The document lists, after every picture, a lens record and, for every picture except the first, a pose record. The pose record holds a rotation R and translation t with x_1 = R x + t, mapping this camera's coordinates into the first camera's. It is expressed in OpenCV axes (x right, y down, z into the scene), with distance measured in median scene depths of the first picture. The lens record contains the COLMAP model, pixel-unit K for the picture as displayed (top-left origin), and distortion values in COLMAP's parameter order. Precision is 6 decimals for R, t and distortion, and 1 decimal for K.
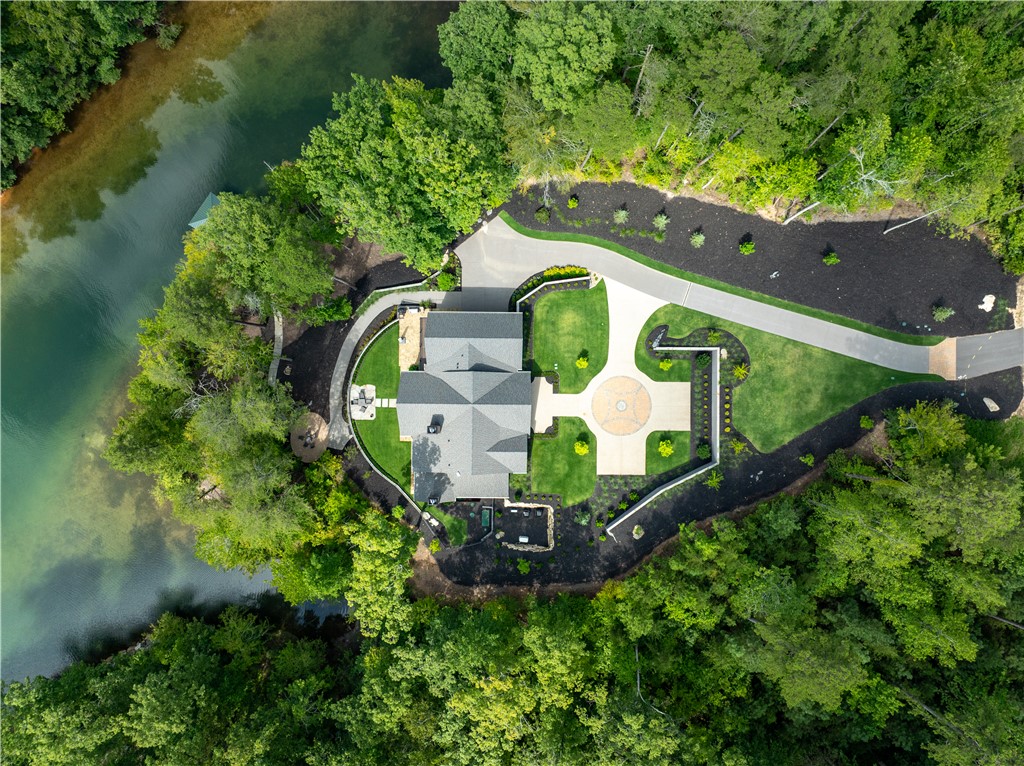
lens RADIAL K [[716.6, 0, 511.9], [0, 716.6, 382.7], [0, 0, 1]] dist [0.000304, -0.000124]
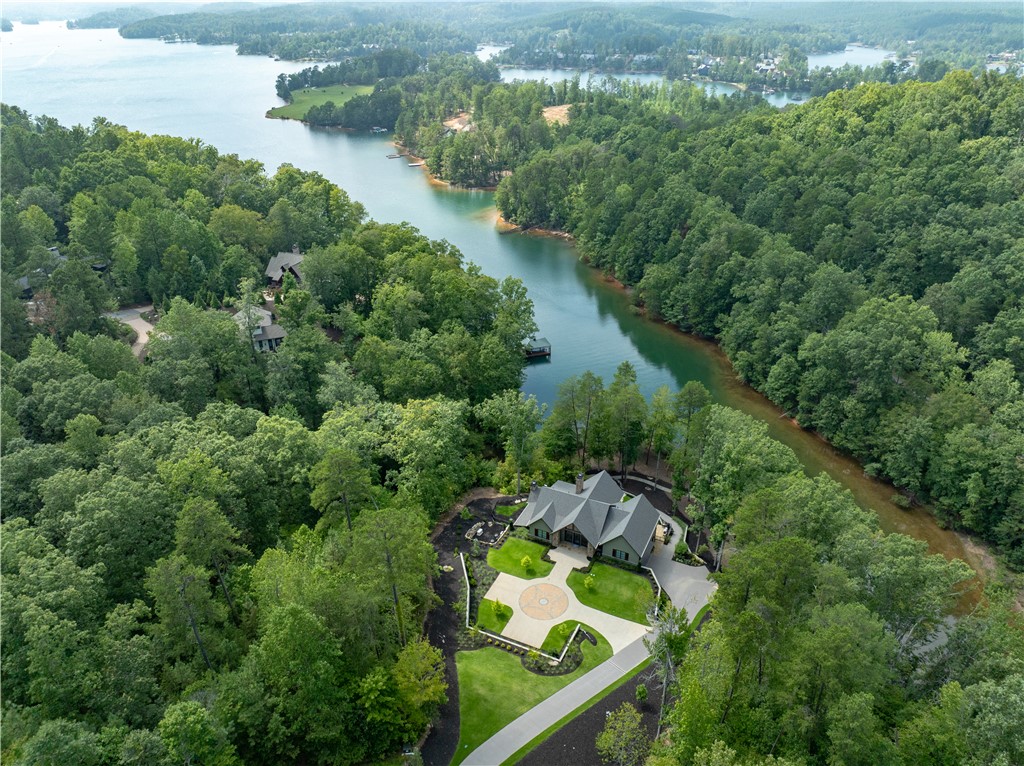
lens RADIAL K [[716.6, 0, 511.8], [0, 716.6, 383.1], [0, 0, 1]] dist [0.000304, -0.000124]
pose [[-0.414422, 0.400660, -0.817145, 1.017215], [-0.909375, -0.146851, 0.389194, -0.335695], [0.035936, 0.904382, 0.425208, 0.156503]]
